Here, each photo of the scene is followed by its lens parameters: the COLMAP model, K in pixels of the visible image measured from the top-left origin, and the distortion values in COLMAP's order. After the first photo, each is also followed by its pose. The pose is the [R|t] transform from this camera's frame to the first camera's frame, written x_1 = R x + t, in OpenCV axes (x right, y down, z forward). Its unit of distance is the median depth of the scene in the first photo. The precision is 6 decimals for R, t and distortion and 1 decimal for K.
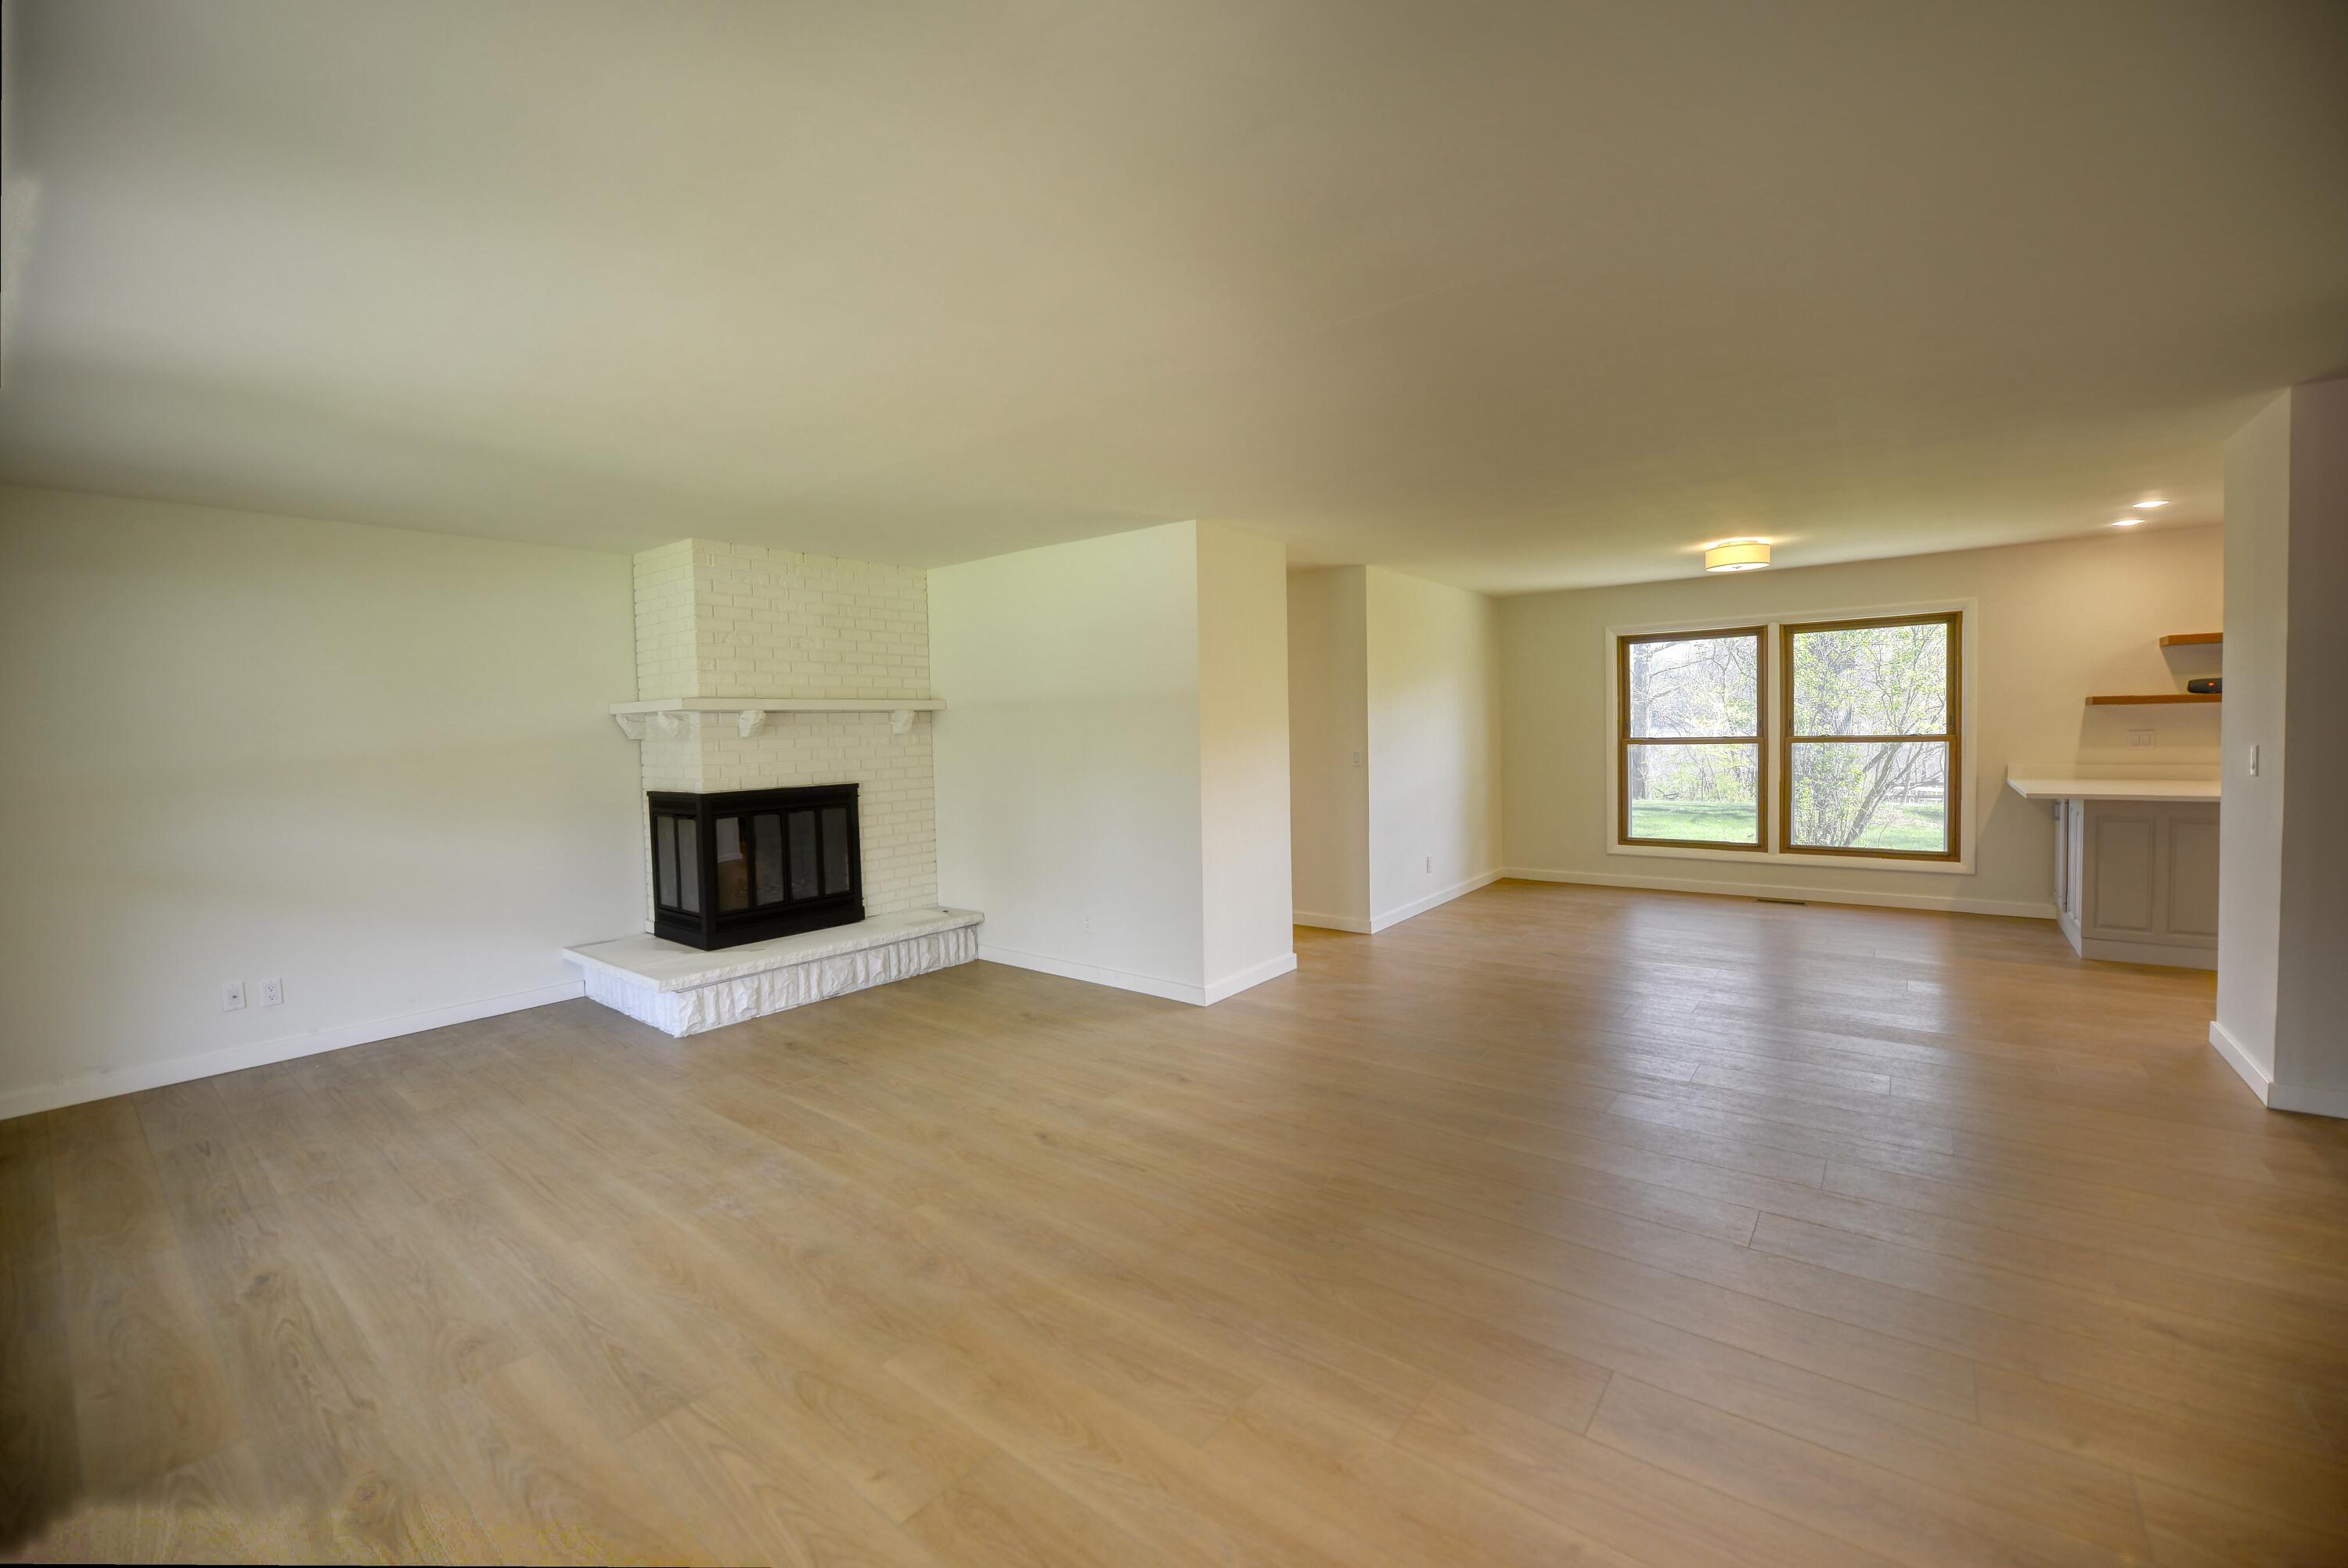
lens RADIAL K [[936.9, 0, 1171.2], [0, 936.9, 766.3], [0, 0, 1]] dist [-0.013753, -0.002929]
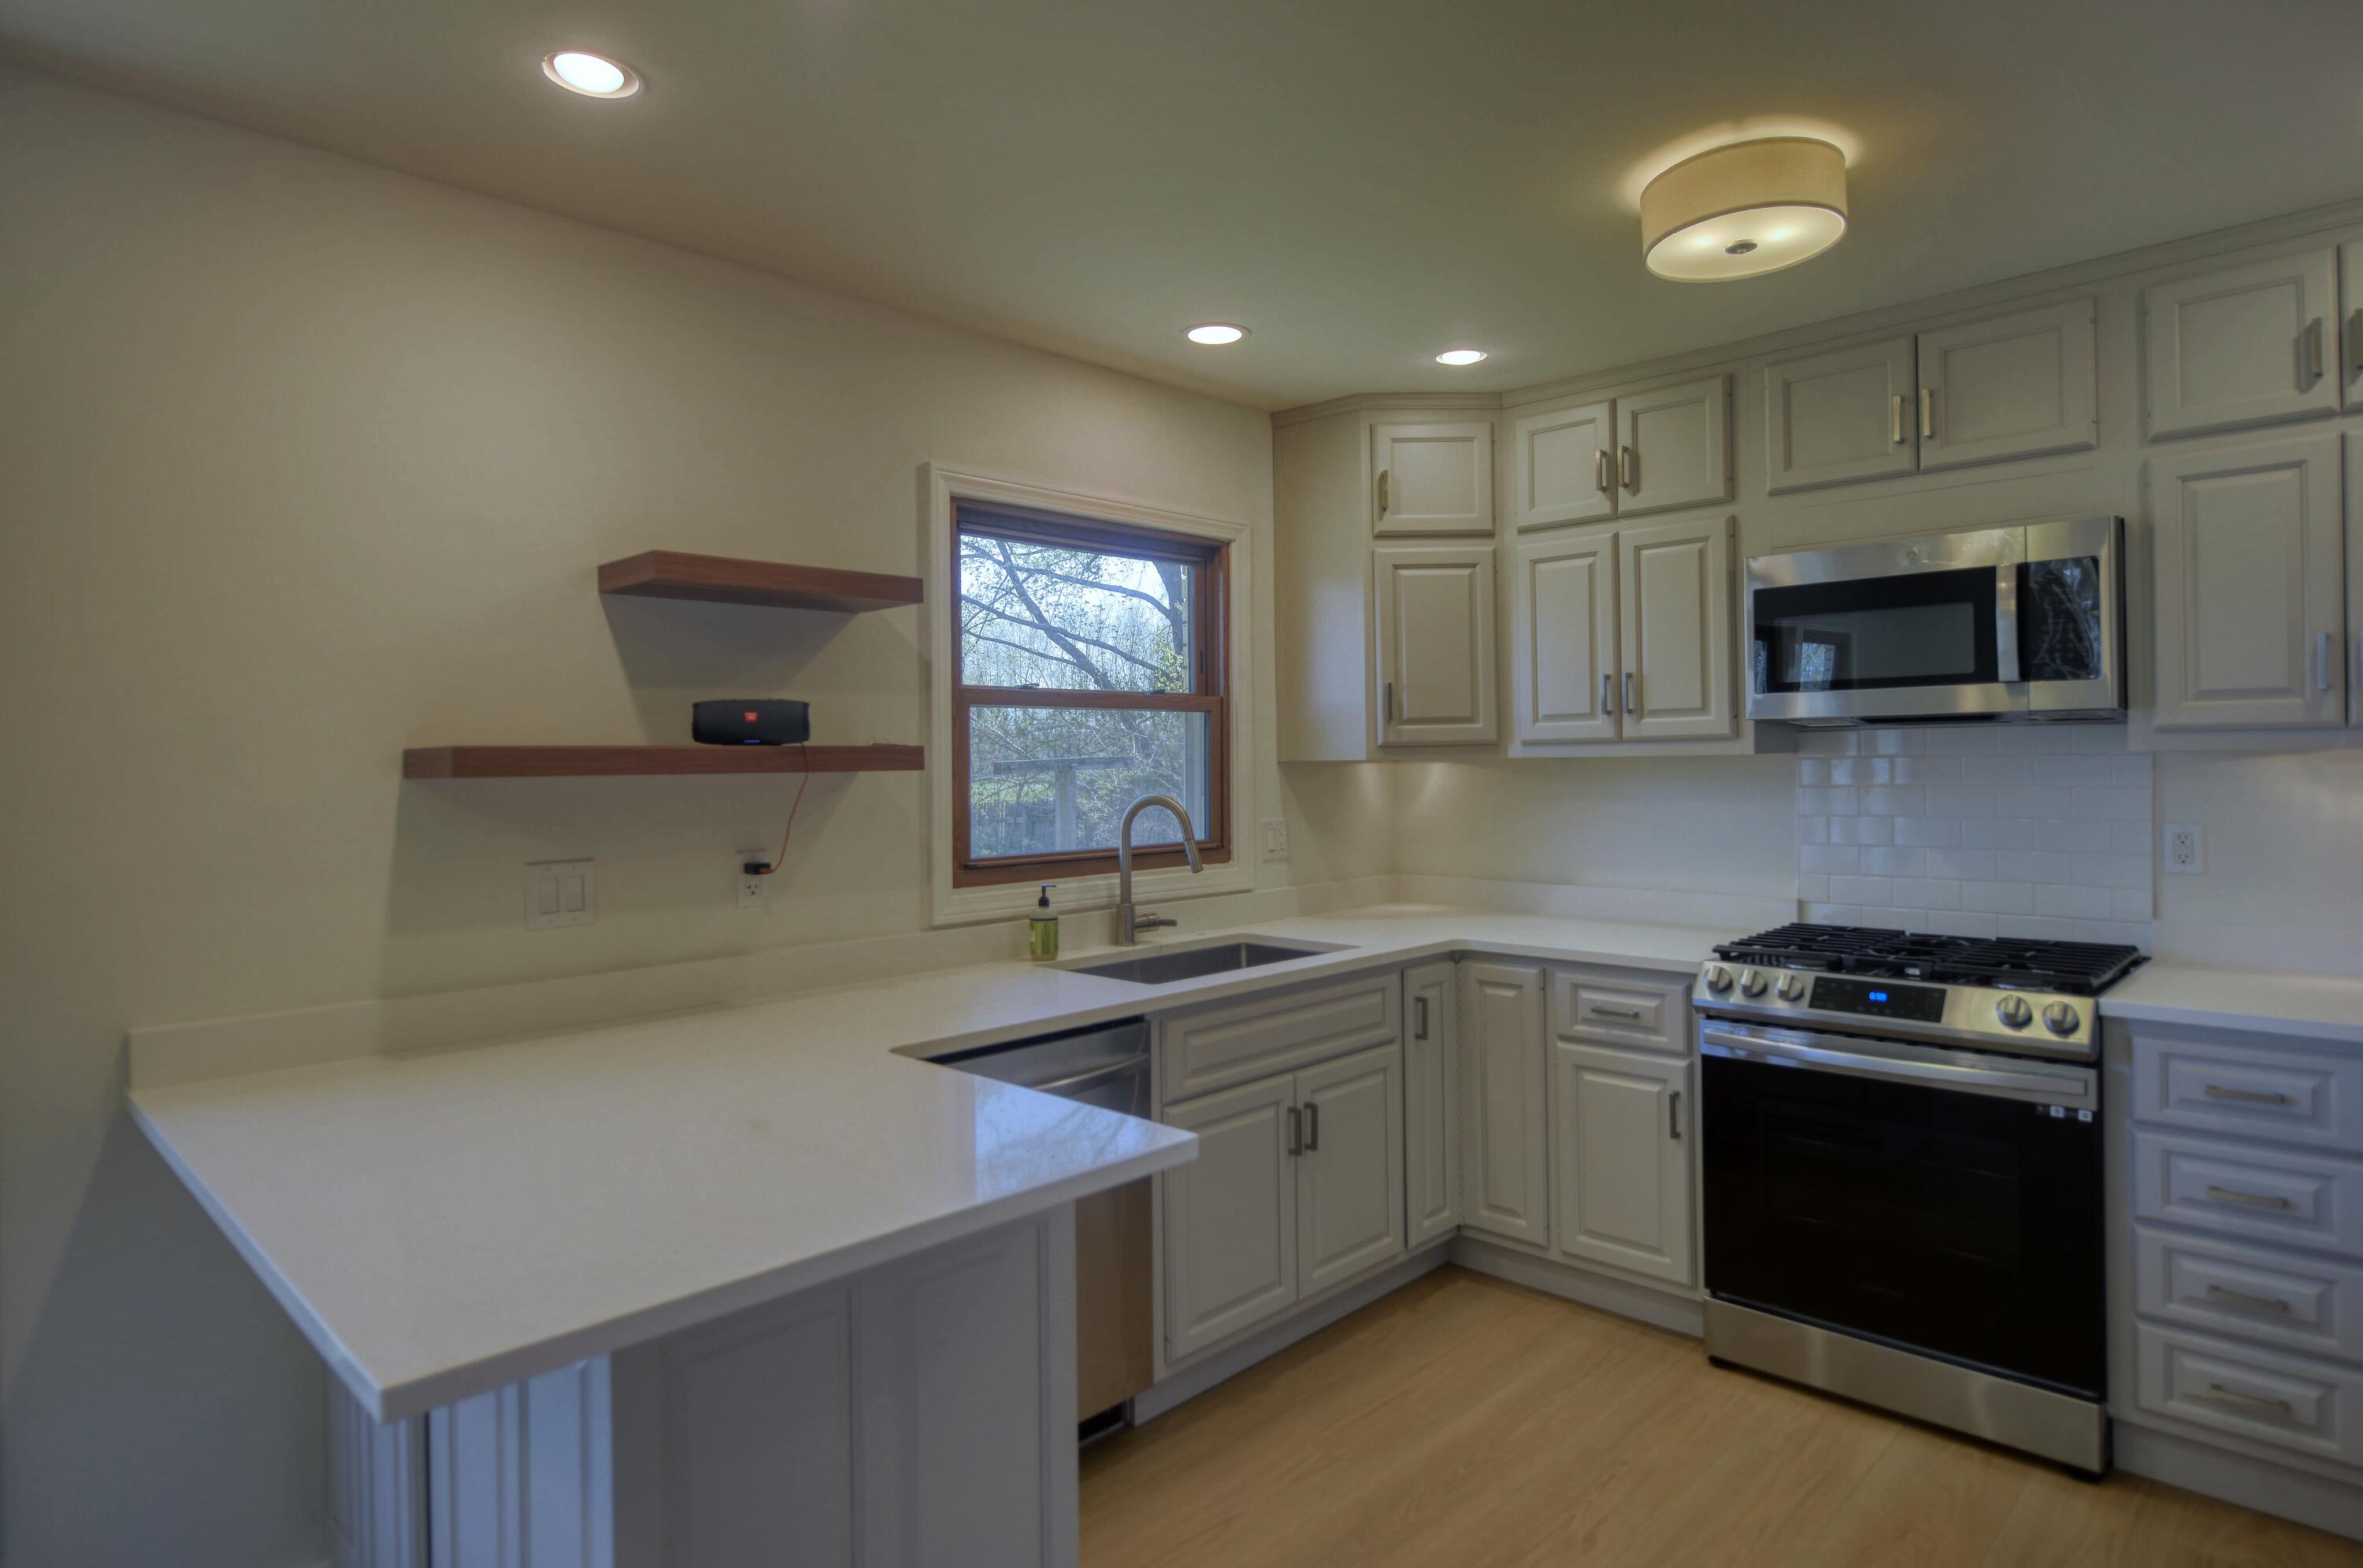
lens RADIAL K [[1296.4, 0, 1185.4], [0, 1296.4, 754.6], [0, 0, 1]] dist [-0.004470, -0.000558]
pose [[0.098727, 0.028325, 0.994711, 0.629829], [0.052661, 0.998045, -0.033646, -0.047419], [-0.993720, 0.055704, 0.097042, 0.728368]]
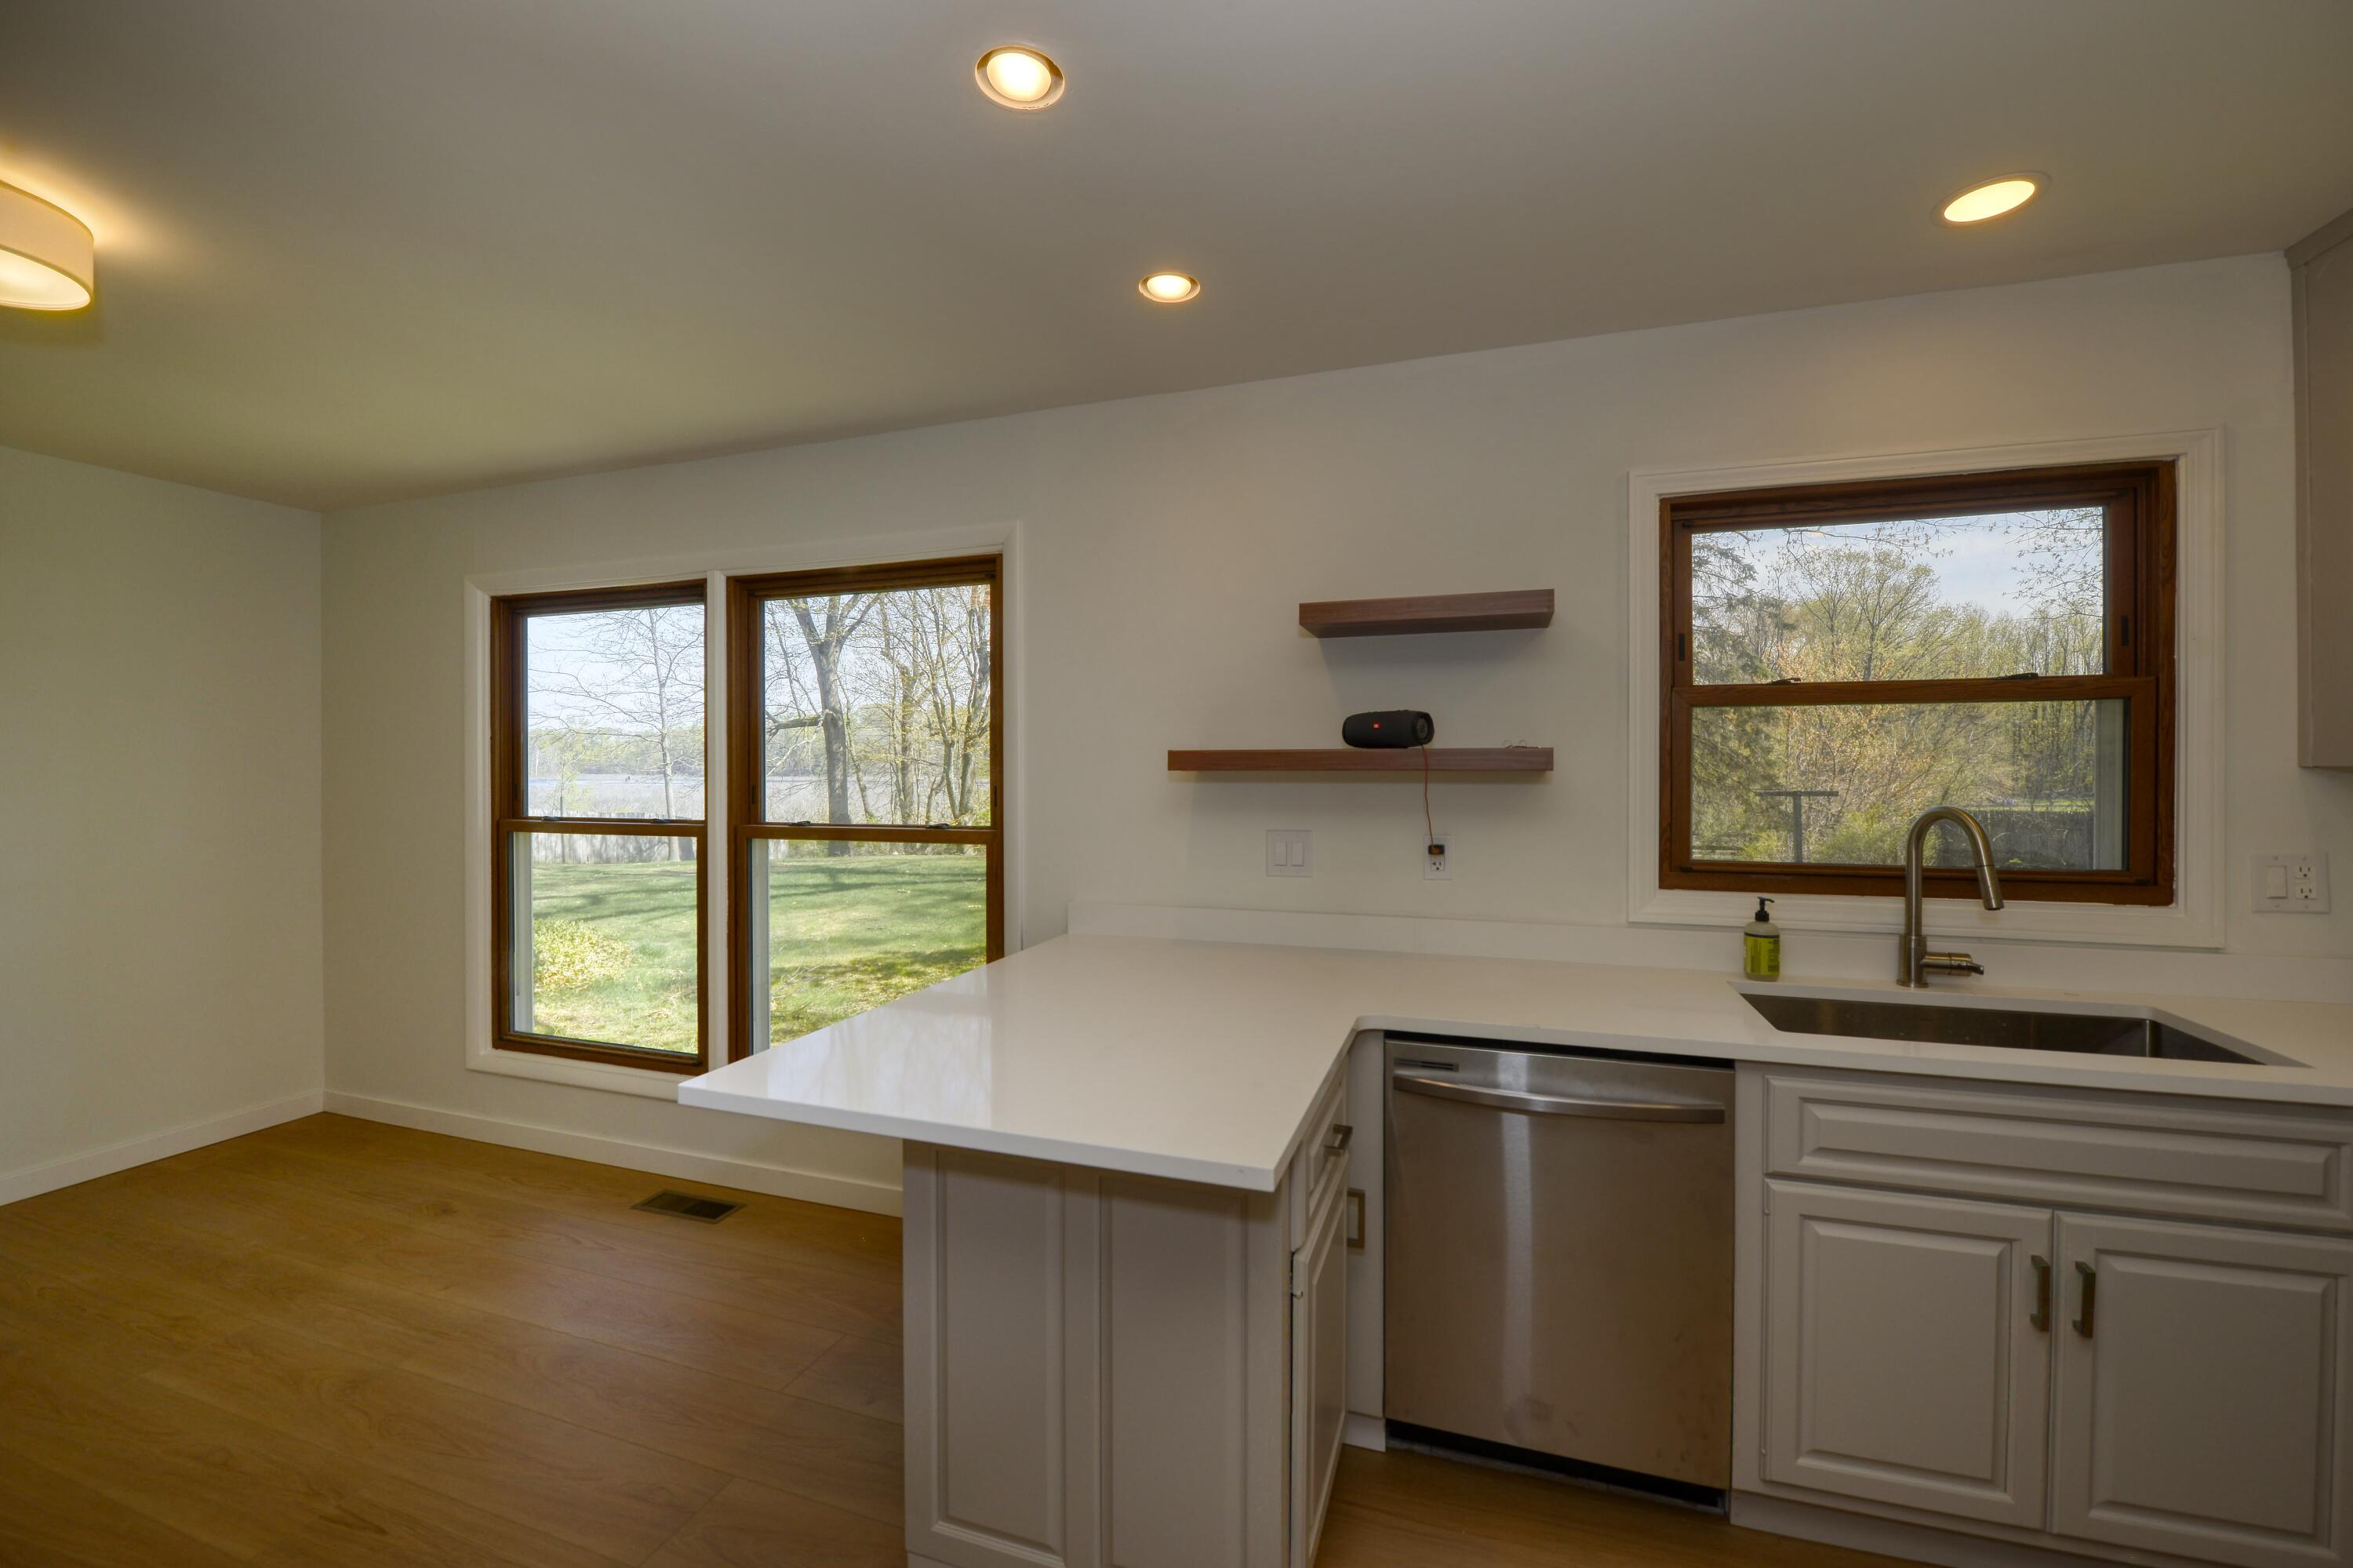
lens RADIAL K [[939.0, 0, 1173.7], [0, 939.0, 766.3], [0, 0, 1]] dist [-0.013753, -0.002929]
pose [[0.940197, 0.024239, 0.339767, 0.824817], [-0.007952, 0.998755, -0.049247, -0.045469], [-0.340538, 0.043600, 0.939219, 0.583627]]
